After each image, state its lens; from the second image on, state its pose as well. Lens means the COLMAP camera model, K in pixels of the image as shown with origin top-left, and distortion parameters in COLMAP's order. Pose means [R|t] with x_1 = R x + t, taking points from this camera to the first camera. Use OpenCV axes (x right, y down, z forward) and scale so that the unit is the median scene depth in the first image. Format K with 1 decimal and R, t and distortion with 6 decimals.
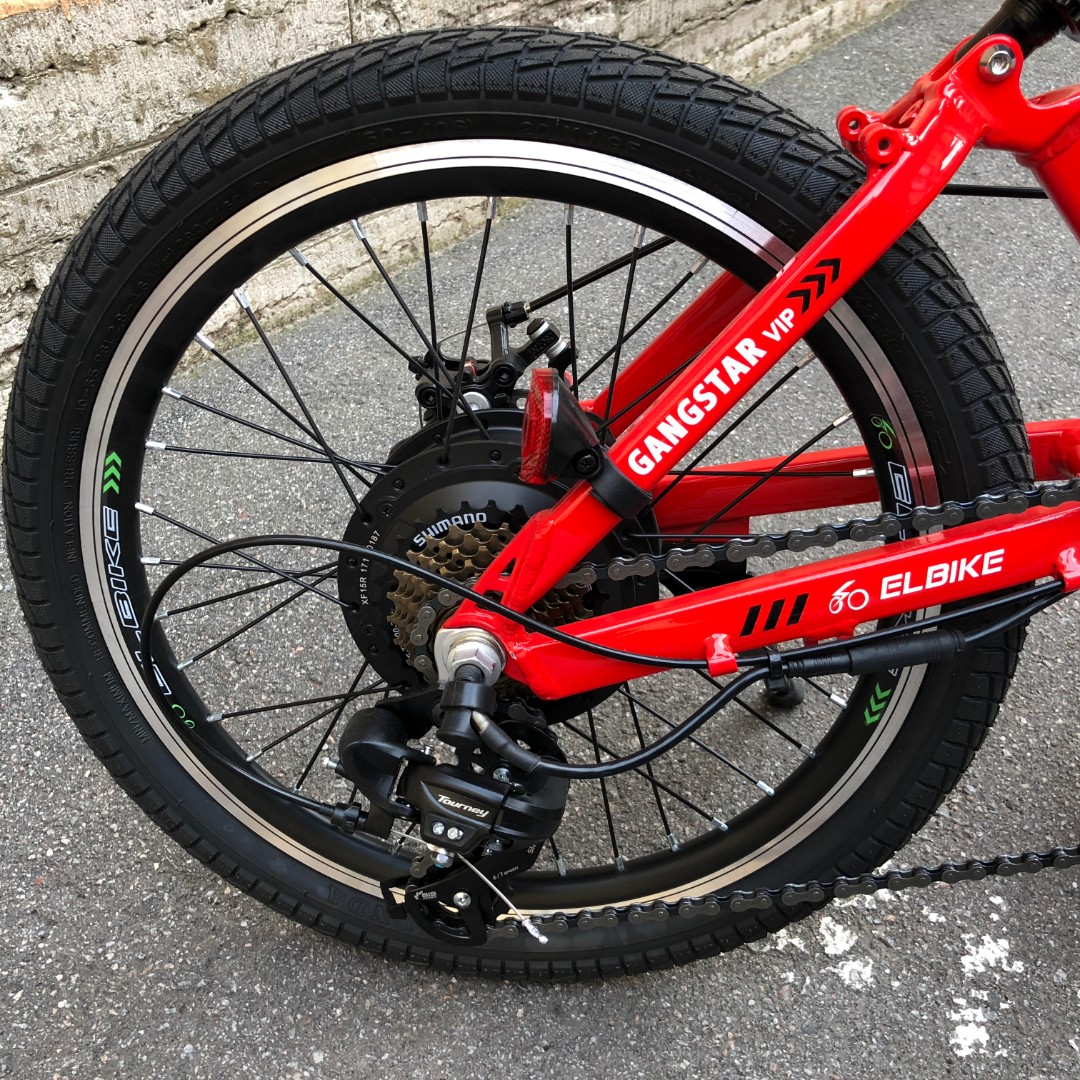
lens RADIAL K [[1174.5, 0, 531.9], [0, 1174.5, 532.7], [0, 0, 1]] dist [0.014287, 0.000000]
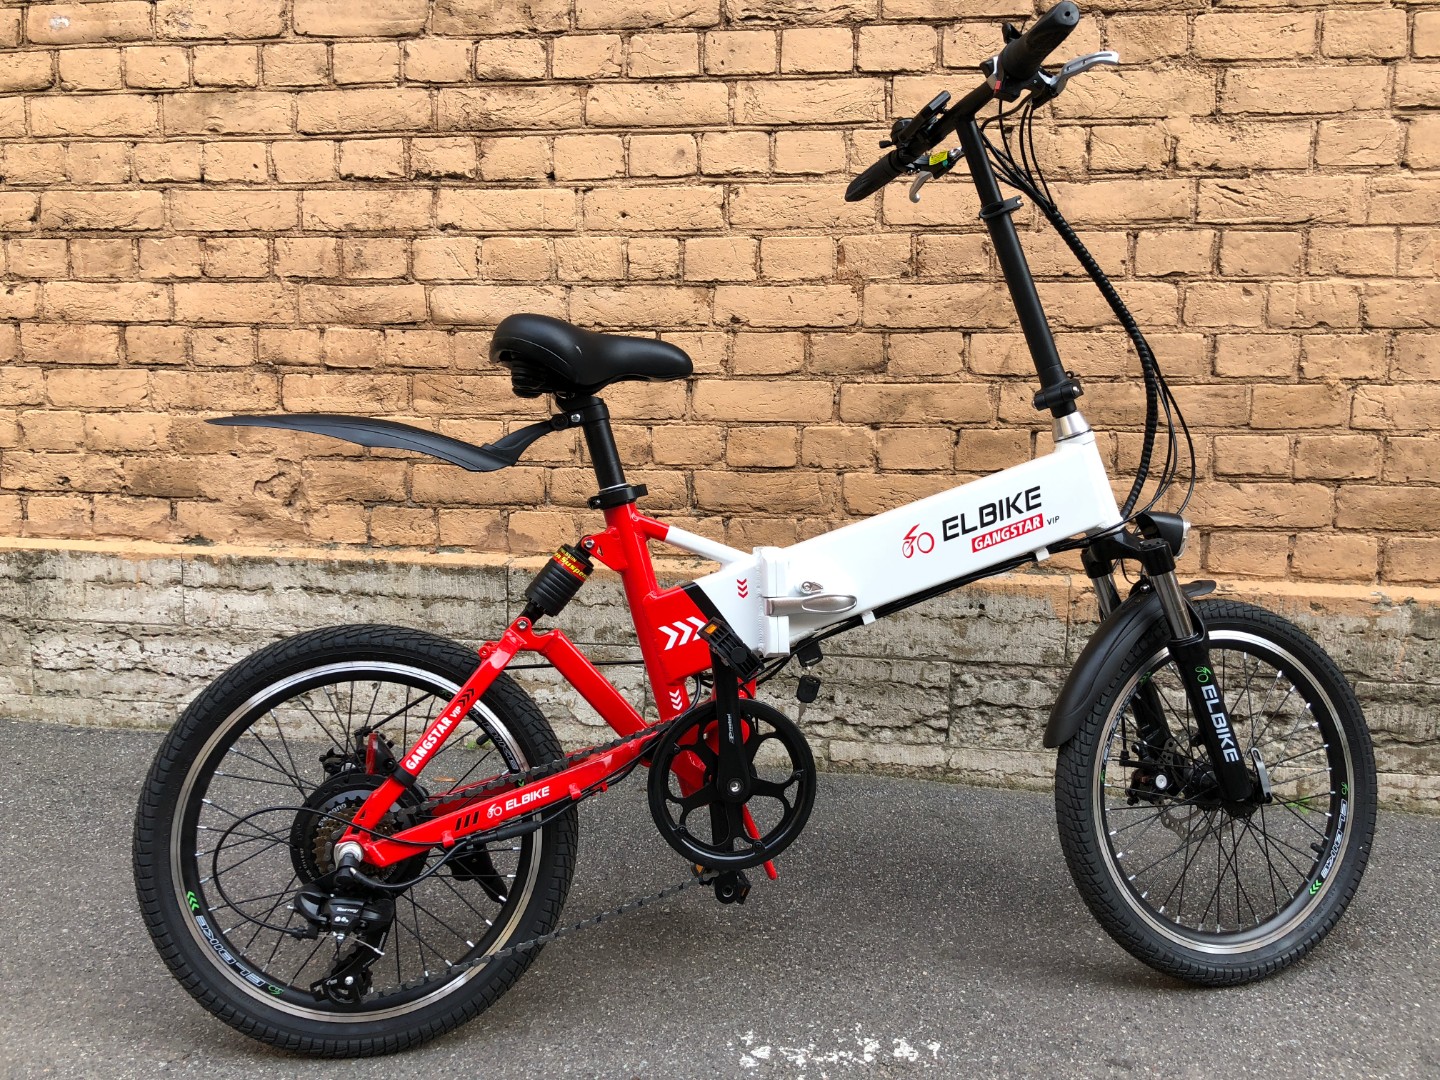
lens RADIAL K [[1172.9, 0, 725.9], [0, 1172.9, 525.0], [0, 0, 1]] dist [0.020506, -0.005337]
pose [[0.492128, 0.161236, -0.855461, 1.851233], [-0.542008, 0.825734, -0.156172, -0.050501], [0.681203, 0.540523, 0.493758, -0.524224]]
